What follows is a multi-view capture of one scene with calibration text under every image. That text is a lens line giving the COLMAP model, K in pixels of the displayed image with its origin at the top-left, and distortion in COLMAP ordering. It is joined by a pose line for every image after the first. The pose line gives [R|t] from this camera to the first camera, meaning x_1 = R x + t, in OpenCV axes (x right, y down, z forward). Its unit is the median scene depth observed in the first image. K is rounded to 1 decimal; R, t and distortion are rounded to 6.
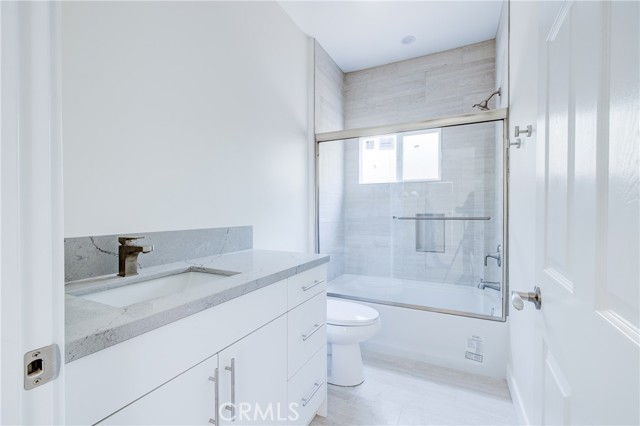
lens RADIAL K [[286.4, 0, 320.0], [0, 286.4, 213.0], [0, 0, 1]] dist [-0.000434, 0.000090]
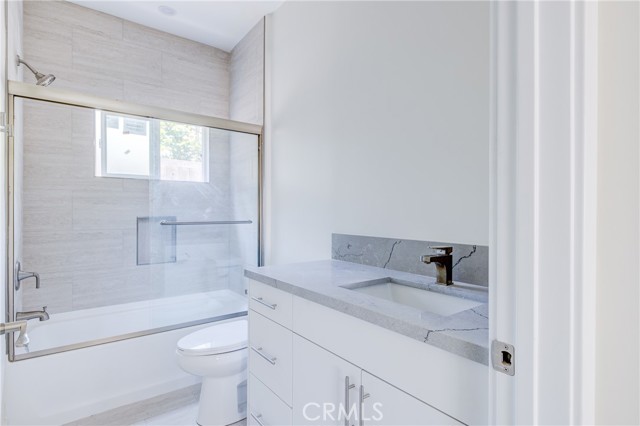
lens RADIAL K [[329.3, 0, 320.0], [0, 329.3, 213.0], [0, 0, 1]] dist [0.000539, -0.000192]
pose [[0.437416, -0.000998, 0.899259, -0.355986], [0.012135, 0.999915, -0.004793, -0.001811], [-0.899177, 0.013009, 0.437391, 0.180979]]
